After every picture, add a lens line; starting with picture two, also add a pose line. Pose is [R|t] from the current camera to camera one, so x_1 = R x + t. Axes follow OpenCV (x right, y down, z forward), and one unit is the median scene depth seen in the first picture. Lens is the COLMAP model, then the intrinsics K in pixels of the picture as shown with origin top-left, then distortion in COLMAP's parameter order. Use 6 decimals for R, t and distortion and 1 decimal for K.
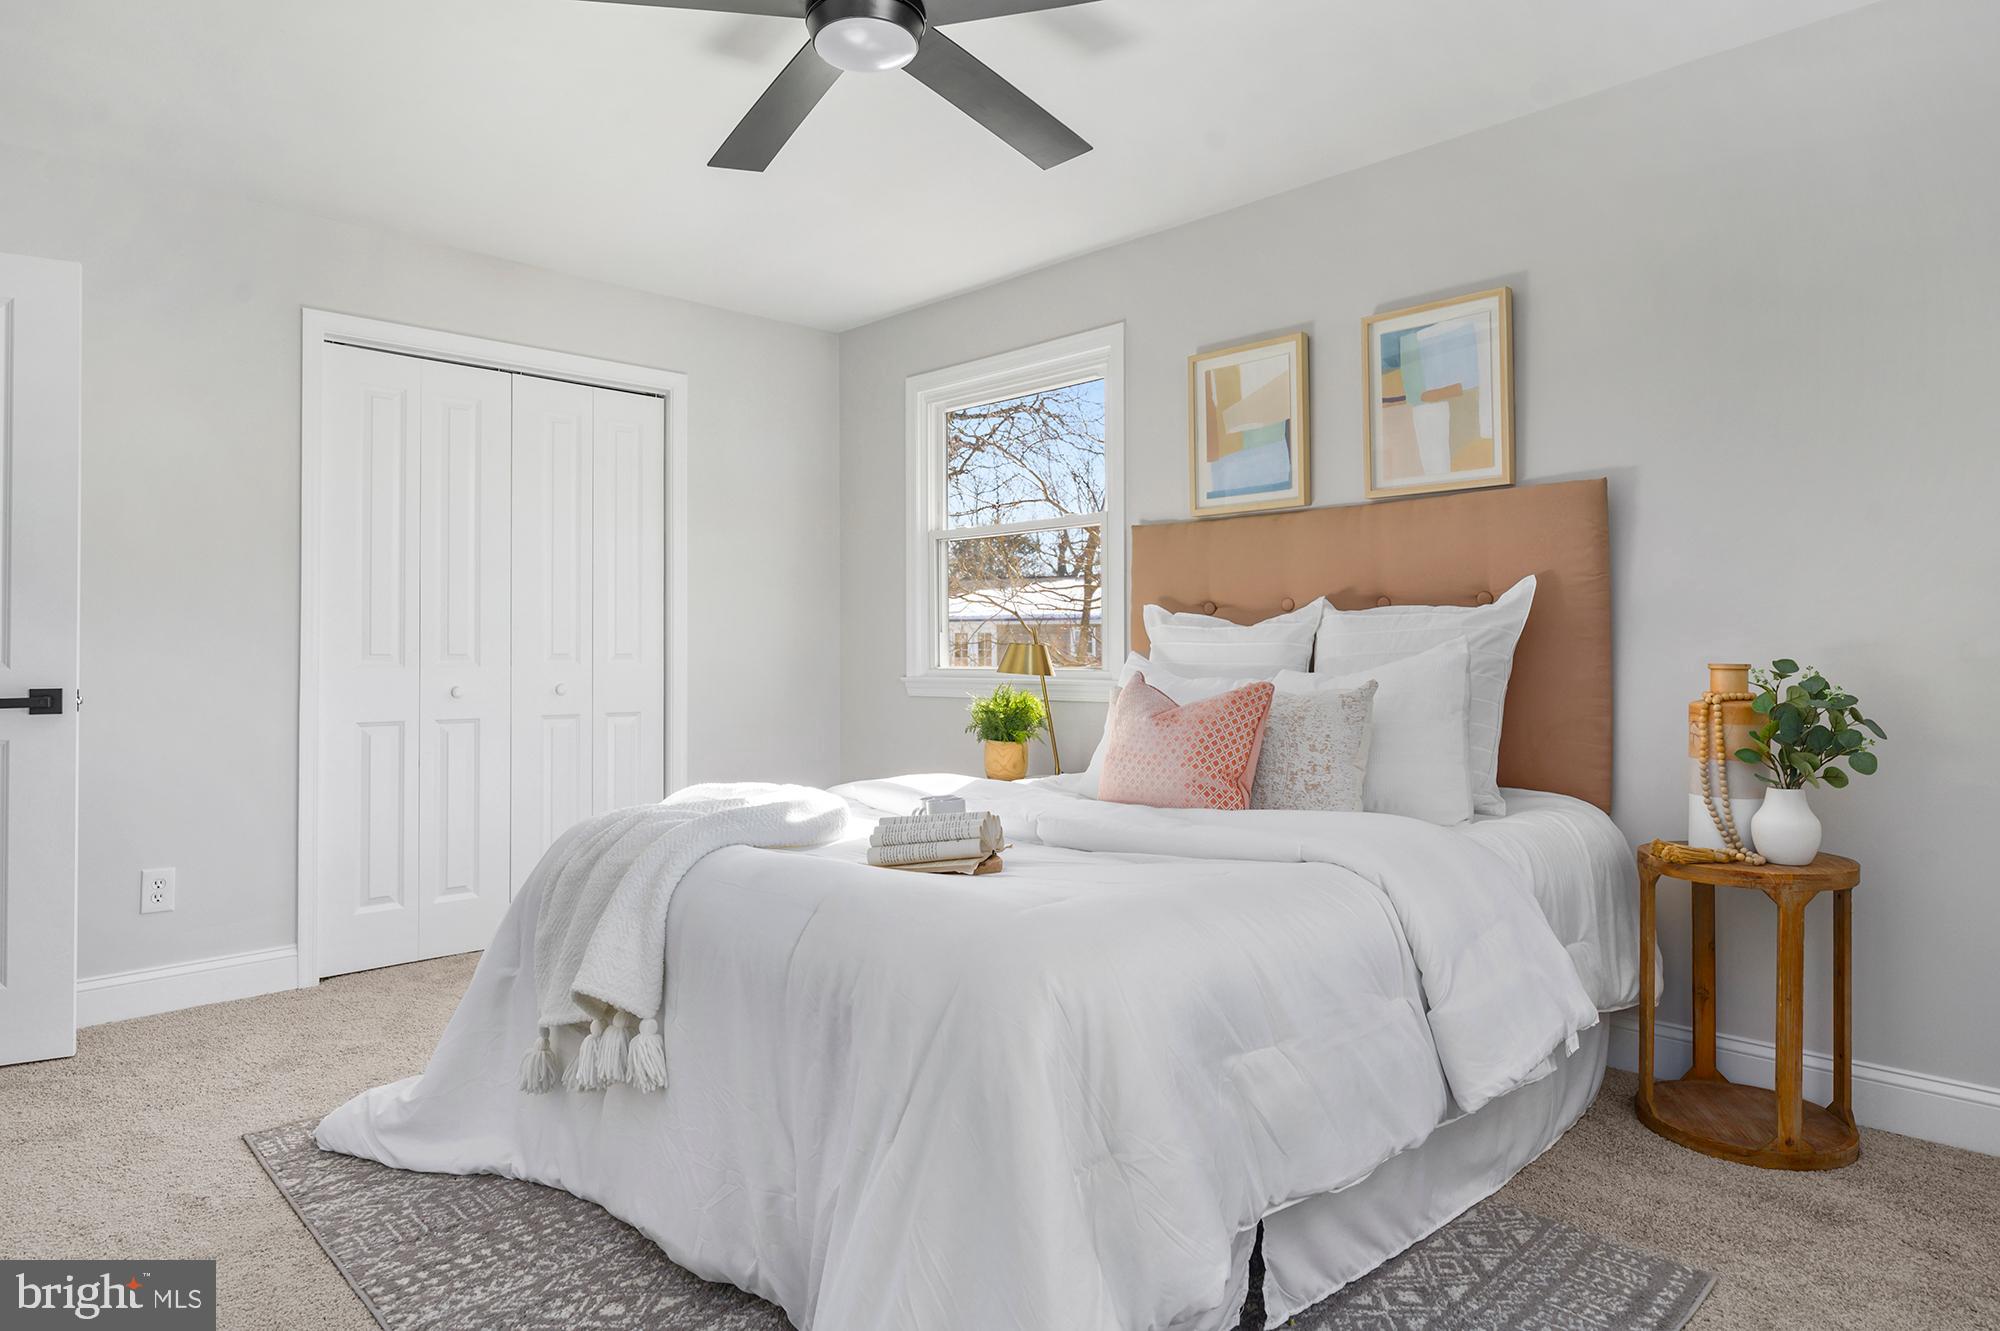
lens RADIAL K [[1177.9, 0, 997.6], [0, 1177.9, 644.7], [0, 0, 1]] dist [-0.000493, 0.000298]
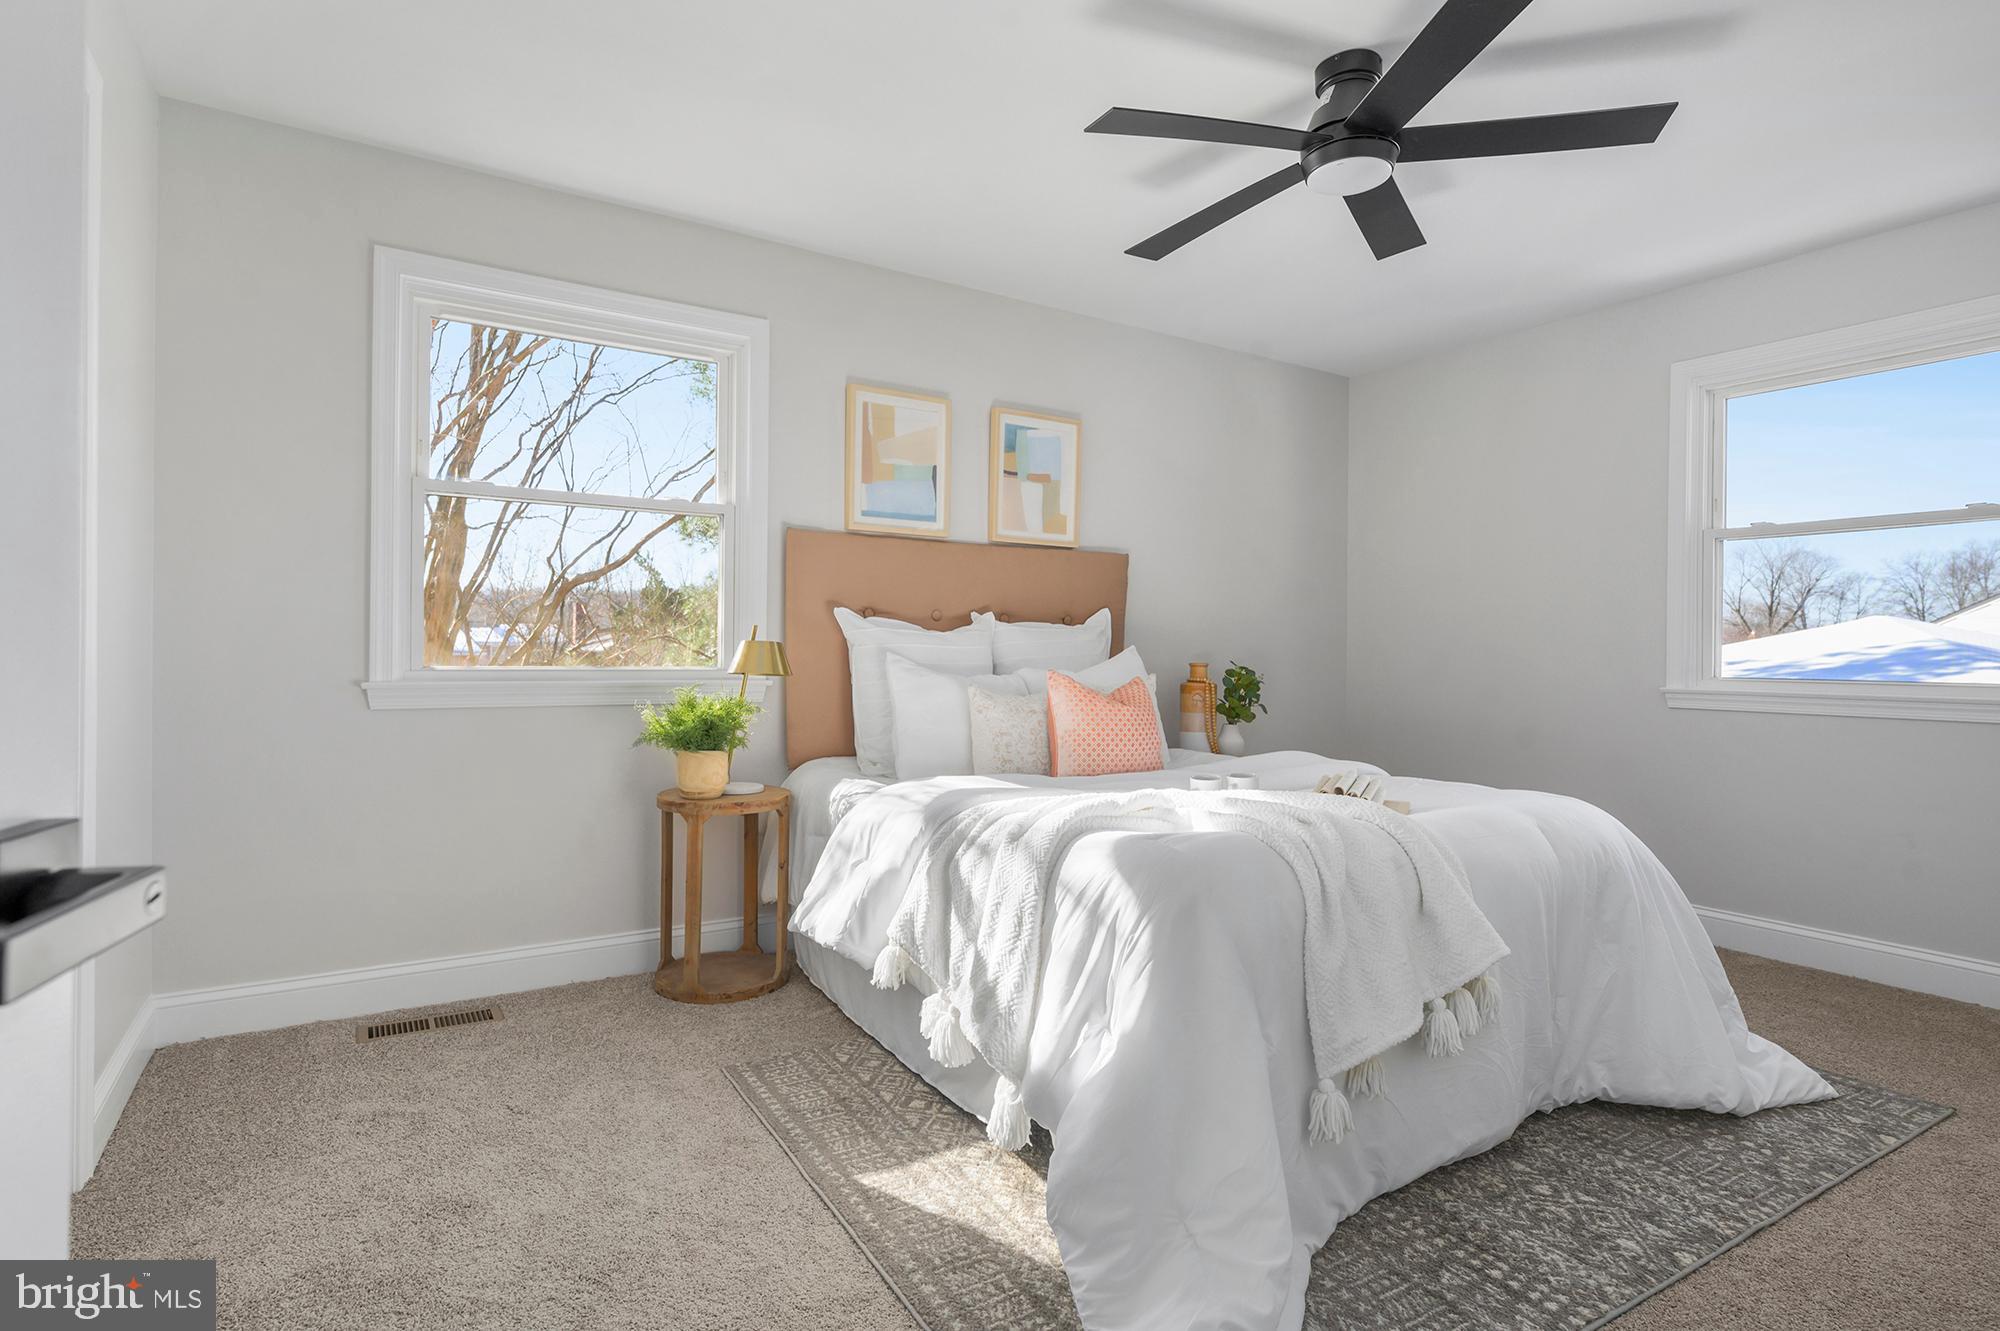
lens RADIAL K [[1010.3, 0, 999.7], [0, 1010.3, 656.1], [0, 0, 1]] dist [-0.000476, -0.000743]
pose [[0.212034, -0.001142, 0.977262, -0.837862], [-0.020388, 0.999777, 0.005591, 0.002337], [-0.977050, -0.021110, 0.211963, 0.754837]]
